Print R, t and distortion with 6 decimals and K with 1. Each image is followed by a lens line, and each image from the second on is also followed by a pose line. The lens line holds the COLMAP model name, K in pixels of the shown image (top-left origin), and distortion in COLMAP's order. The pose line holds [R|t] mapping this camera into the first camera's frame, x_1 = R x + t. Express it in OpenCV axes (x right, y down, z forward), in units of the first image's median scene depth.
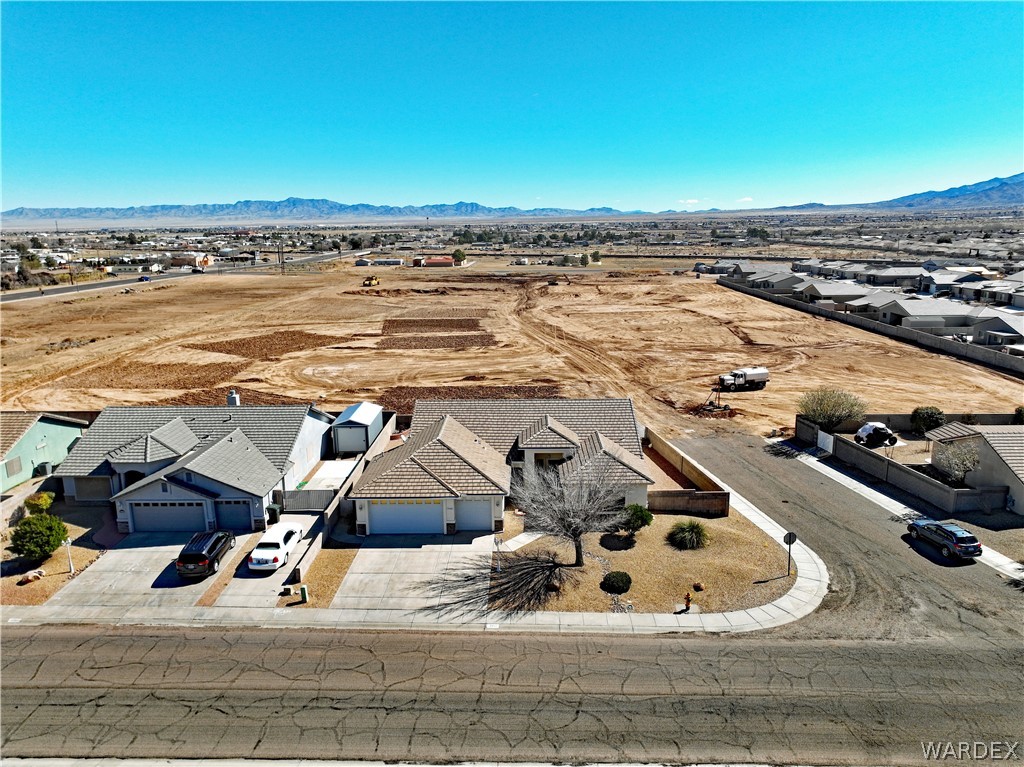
lens RADIAL K [[719.1, 0, 515.7], [0, 719.1, 384.4], [0, 0, 1]] dist [0.003604, 0.007328]
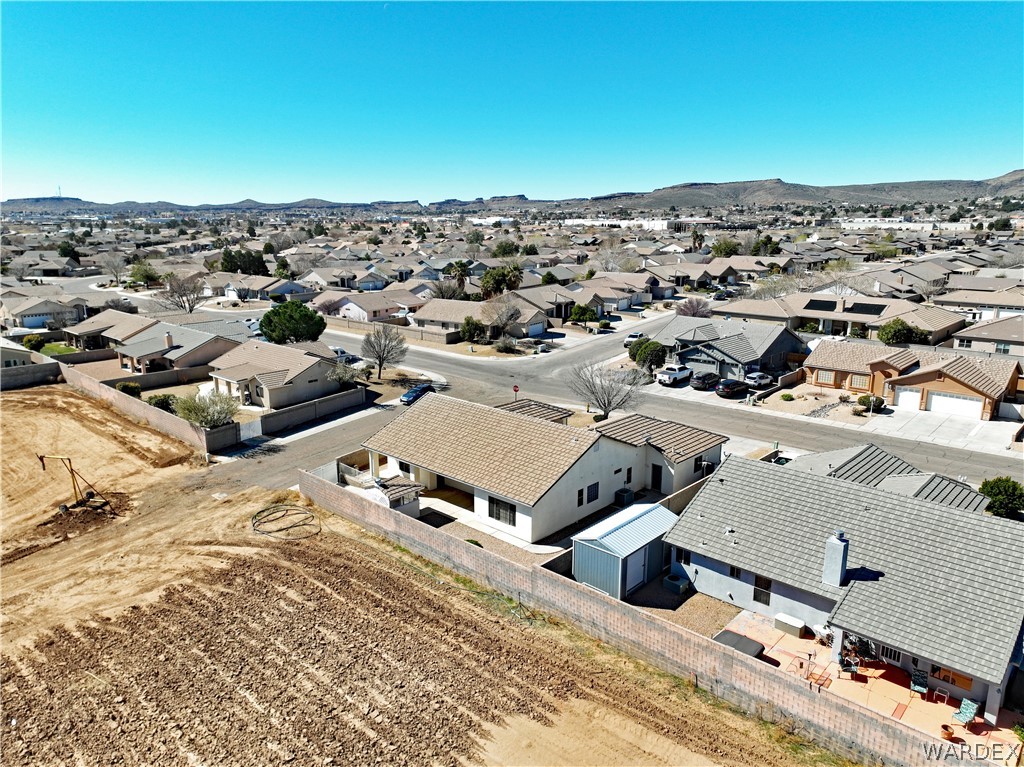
lens RADIAL K [[719.1, 0, 515.7], [0, 719.1, 384.4], [0, 0, 1]] dist [0.003604, 0.007328]
pose [[-0.745877, -0.142831, 0.650590, -0.750746], [0.151605, 0.914698, 0.374624, -0.447283], [-0.648601, 0.378056, -0.660598, 2.016971]]
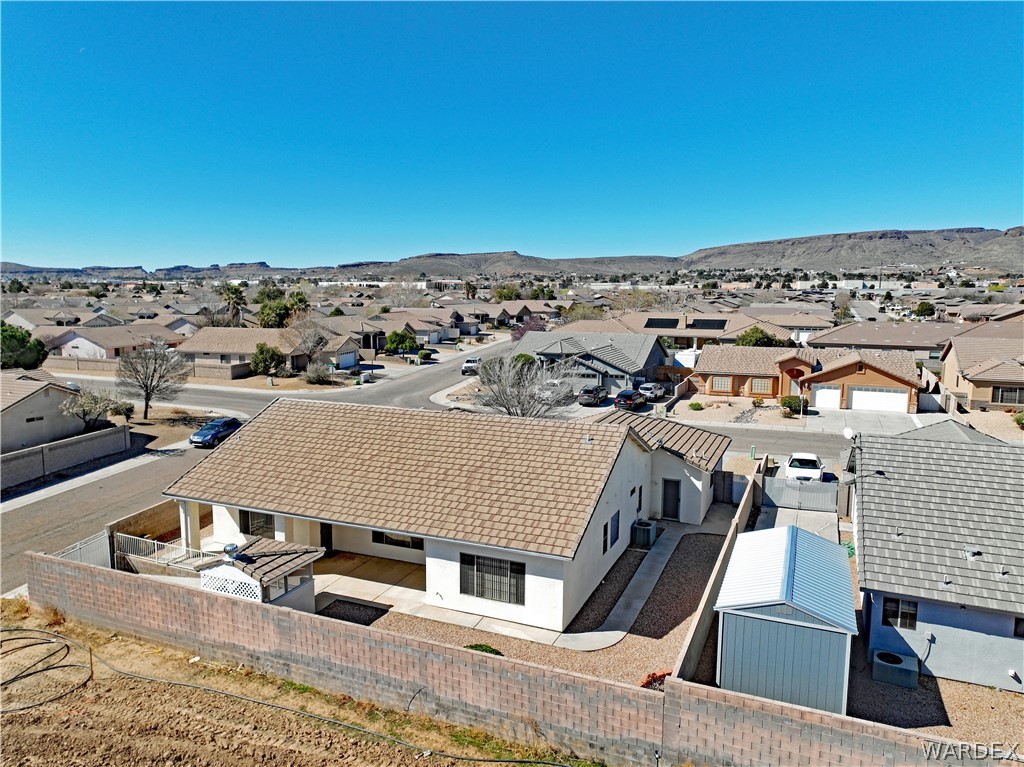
lens RADIAL K [[719.1, 0, 515.7], [0, 719.1, 384.4], [0, 0, 1]] dist [0.003604, 0.007328]
pose [[-0.926885, -0.046148, 0.372498, -0.314094], [0.084779, 0.941027, 0.327538, -0.217037], [-0.365646, 0.335170, -0.868311, 1.836907]]
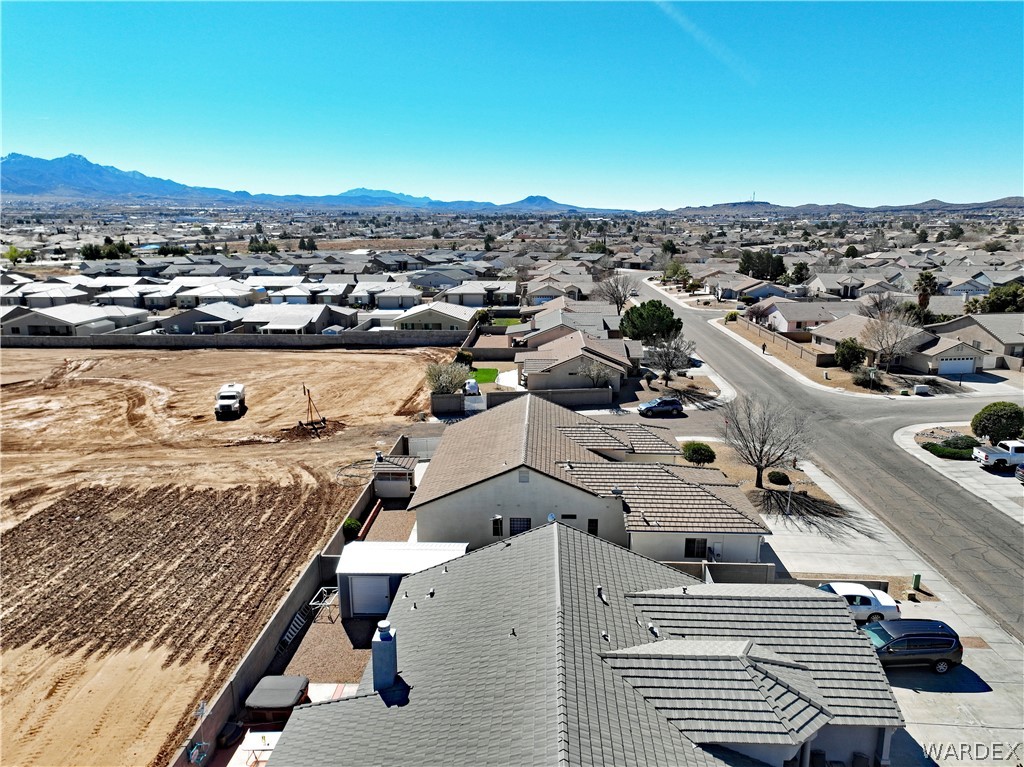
lens RADIAL K [[719.1, 0, 515.7], [0, 719.1, 384.4], [0, 0, 1]] dist [0.003604, 0.007328]
pose [[0.026620, -0.215705, 0.976096, -1.047877], [0.219126, 0.953953, 0.204836, -0.258467], [-0.975333, 0.208435, 0.072661, 1.197199]]
